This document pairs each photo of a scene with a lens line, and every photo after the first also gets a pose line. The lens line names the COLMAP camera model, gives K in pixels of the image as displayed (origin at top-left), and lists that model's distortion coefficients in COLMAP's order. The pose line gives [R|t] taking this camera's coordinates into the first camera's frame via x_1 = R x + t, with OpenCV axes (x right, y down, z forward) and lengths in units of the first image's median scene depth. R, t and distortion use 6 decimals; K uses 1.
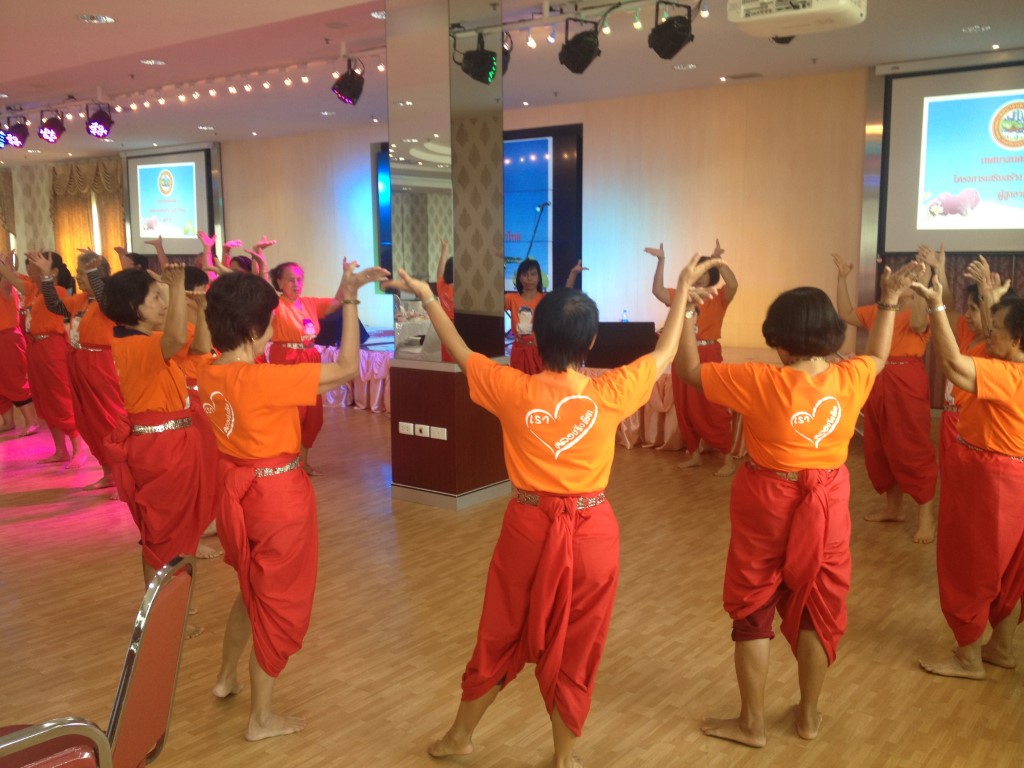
lens RADIAL K [[940.6, 0, 512.0], [0, 940.6, 384.0], [0, 0, 1]] dist [0.118432, -0.283367]
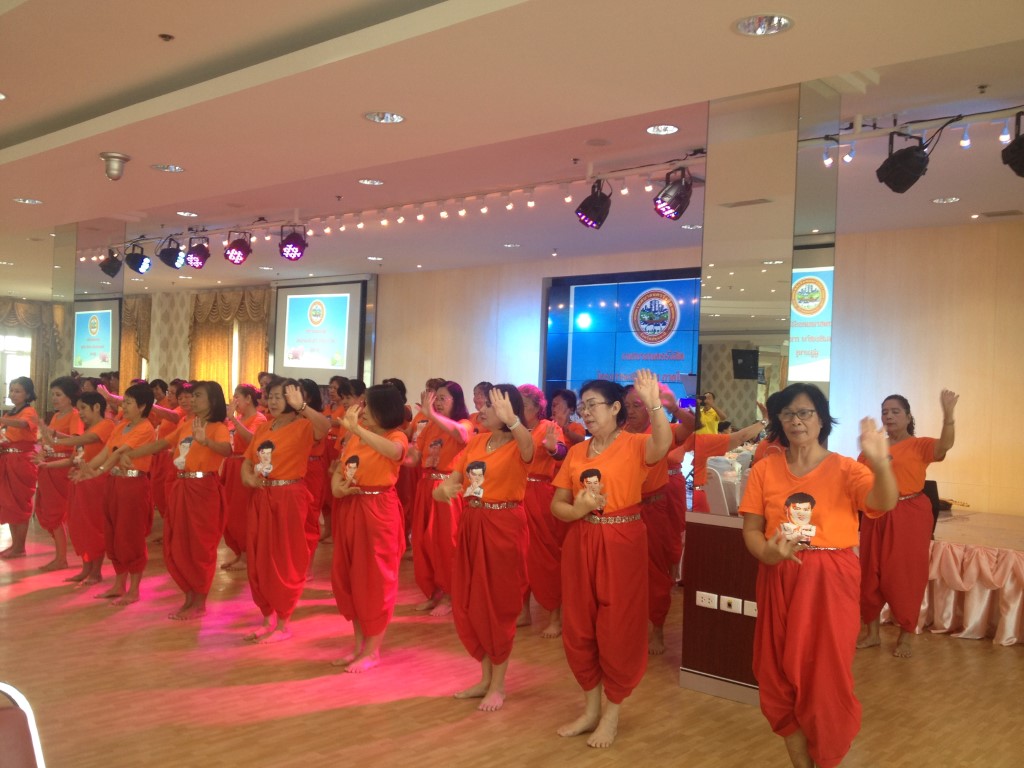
lens RADIAL K [[940.6, 0, 512.0], [0, 940.6, 384.0], [0, 0, 1]] dist [0.118432, -0.283367]
pose [[0.996609, 0.038333, -0.072805, -0.092208], [-0.048871, 0.987633, -0.148974, -0.002825], [0.066194, 0.152027, 0.986157, 0.061370]]
